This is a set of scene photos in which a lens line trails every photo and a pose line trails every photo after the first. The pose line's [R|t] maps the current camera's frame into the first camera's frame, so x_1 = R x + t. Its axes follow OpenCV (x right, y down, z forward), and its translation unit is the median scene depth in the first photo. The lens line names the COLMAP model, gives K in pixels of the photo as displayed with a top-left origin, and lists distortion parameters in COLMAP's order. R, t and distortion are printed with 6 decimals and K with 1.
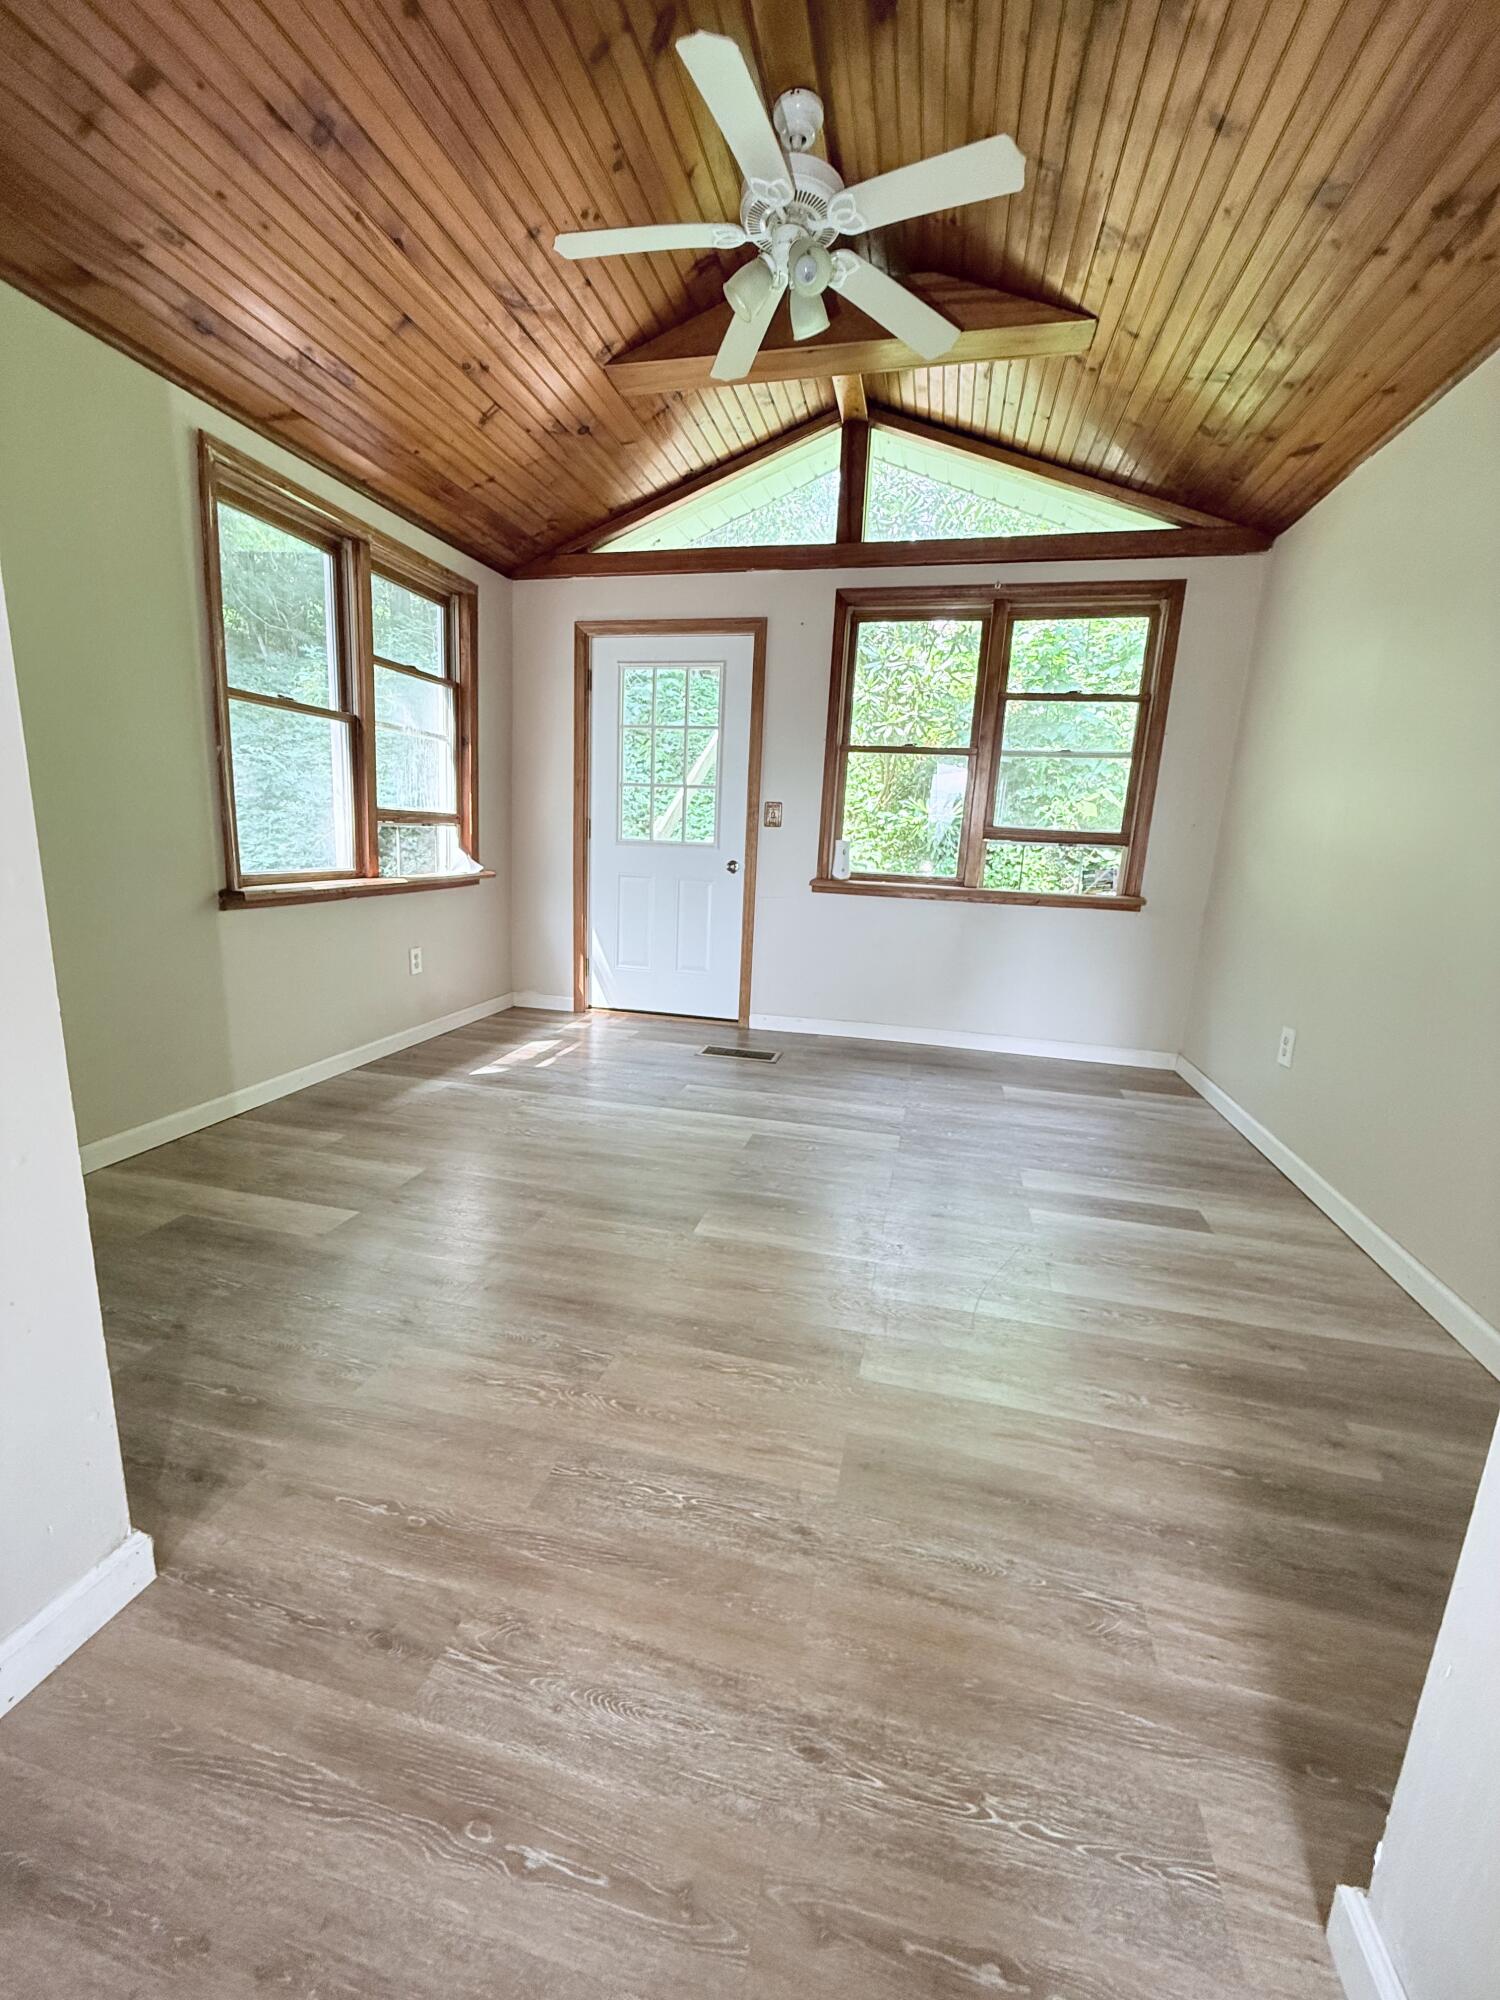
lens RADIAL K [[798.7, 0, 747.2], [0, 798.7, 999.6], [0, 0, 1]] dist [-0.001717, -0.000223]
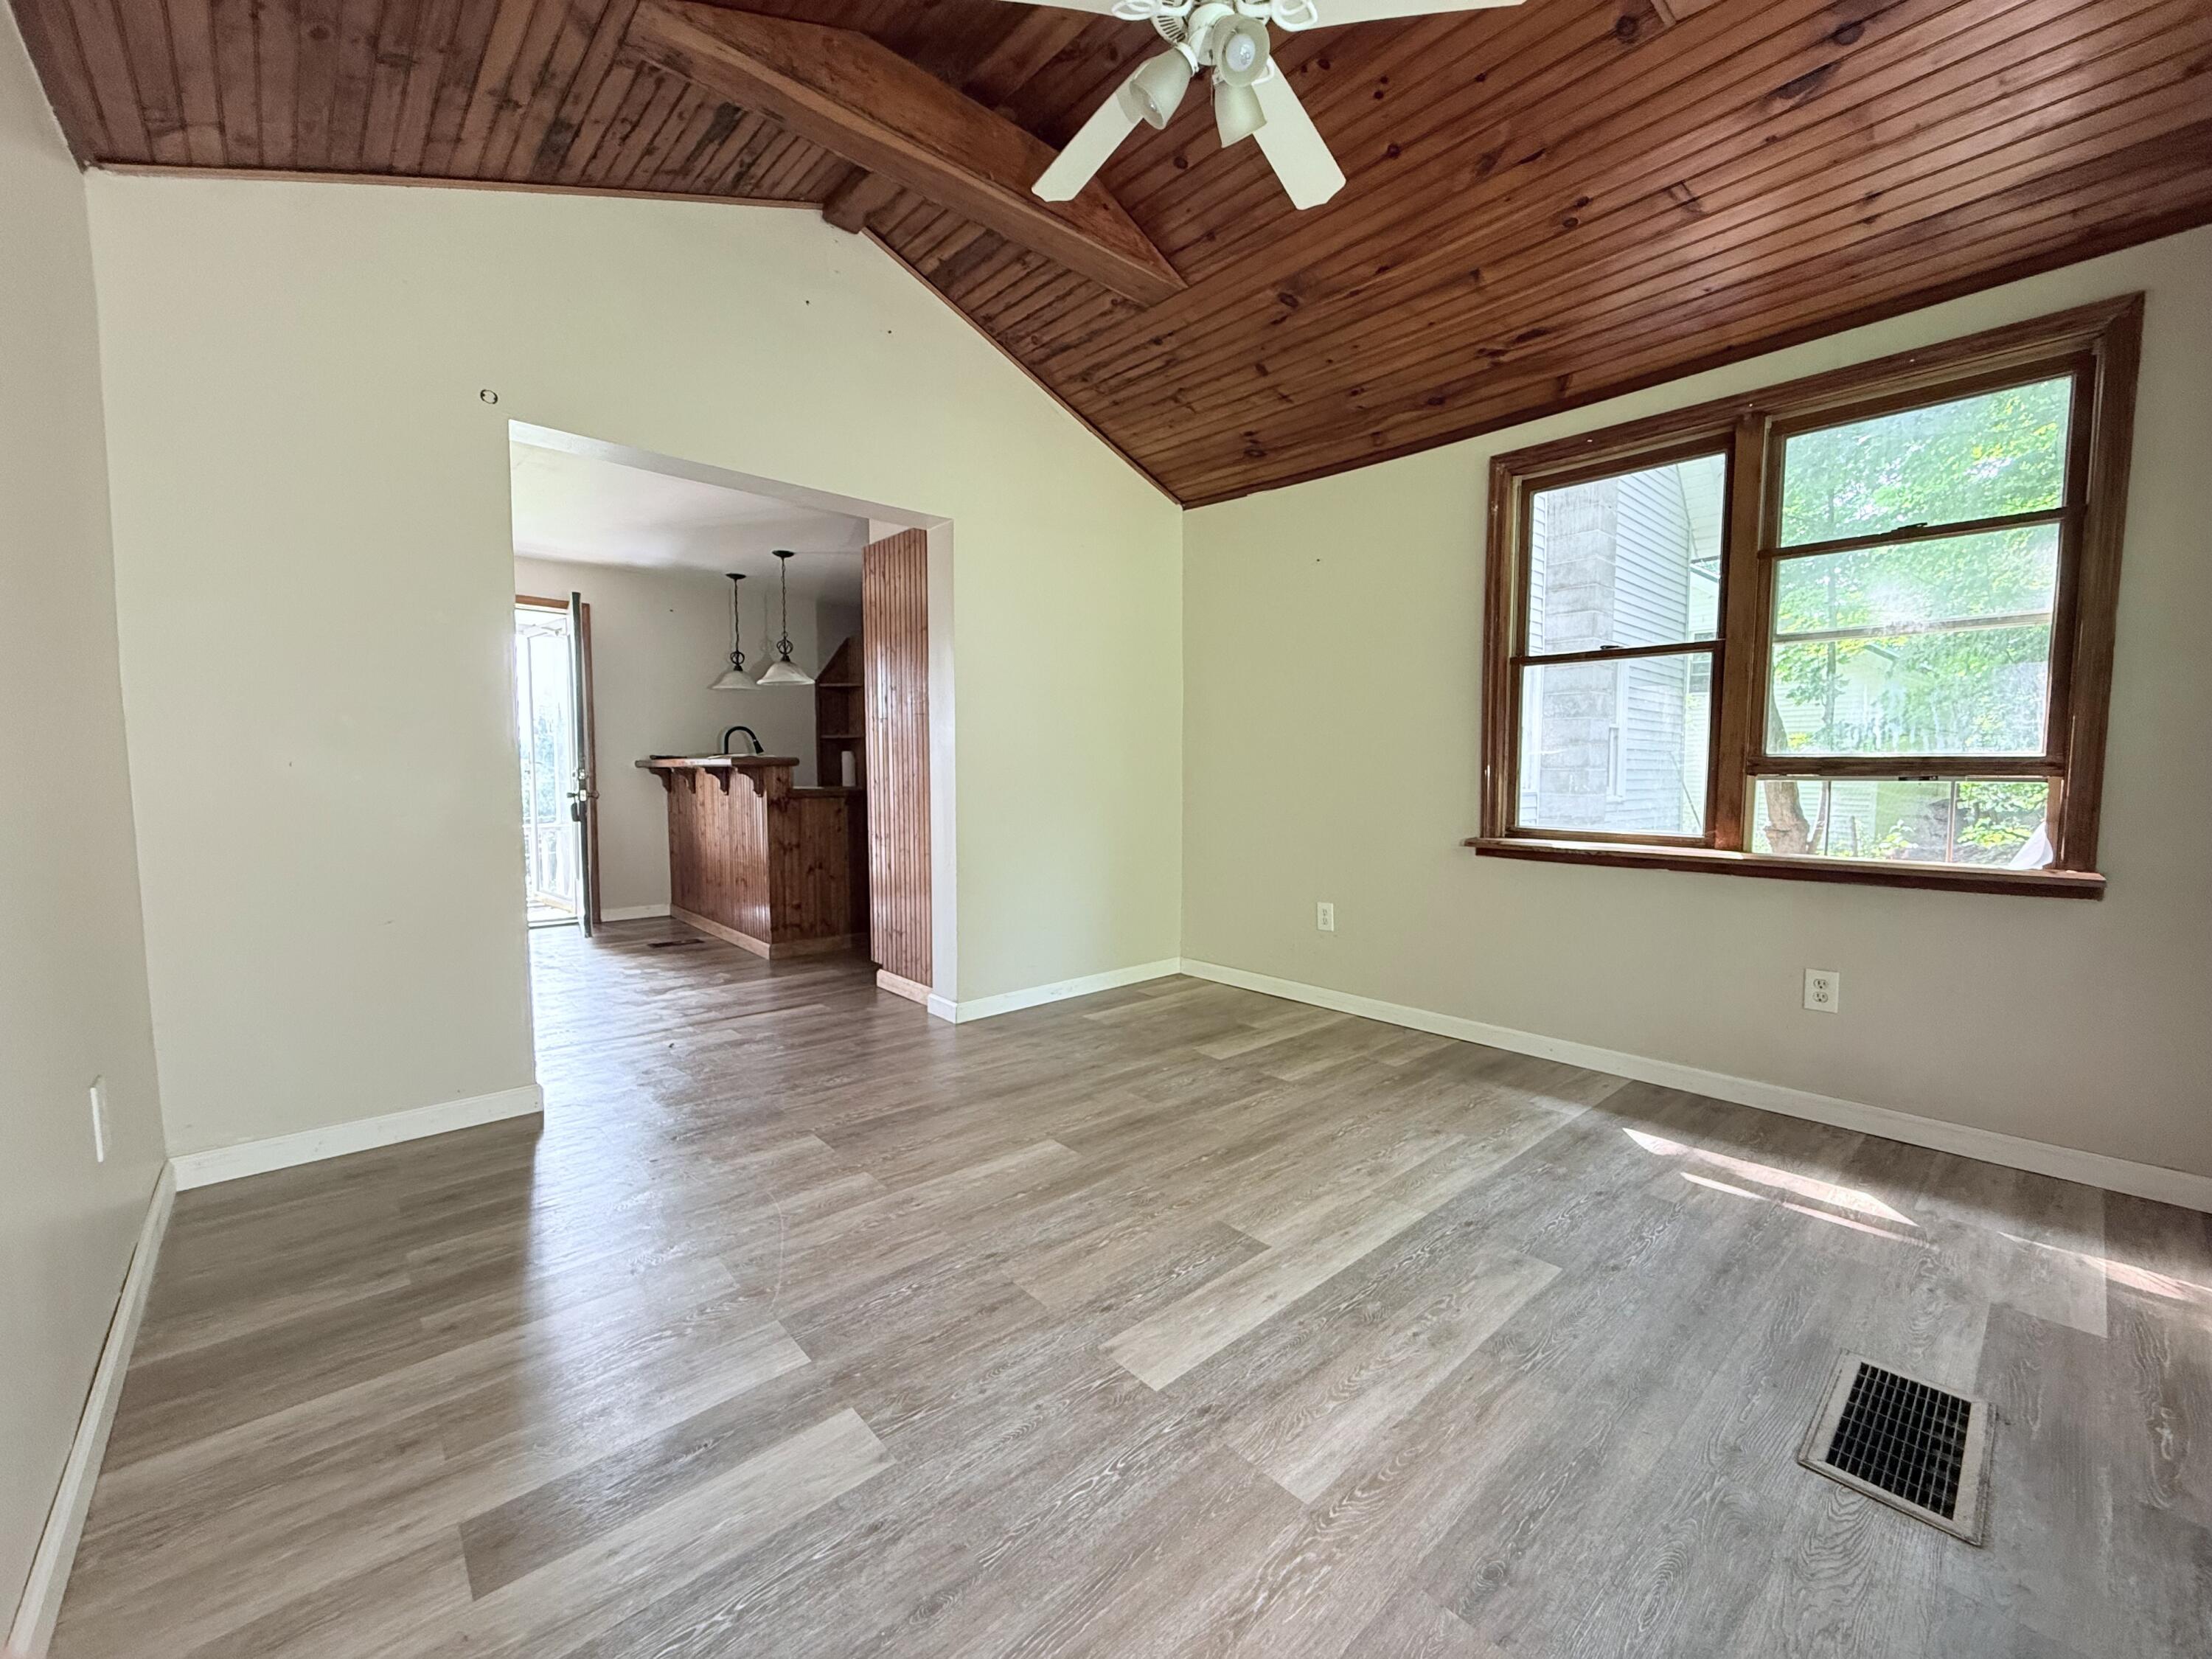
lens RADIAL K [[883.4, 0, 1103.2], [0, 883.4, 830.6], [0, 0, 1]] dist [-0.001717, -0.000223]
pose [[-0.566303, 0.012160, -0.824107, 0.585496], [-0.195869, 0.969260, 0.148898, -0.199784], [0.800585, 0.245739, -0.546513, 1.099550]]
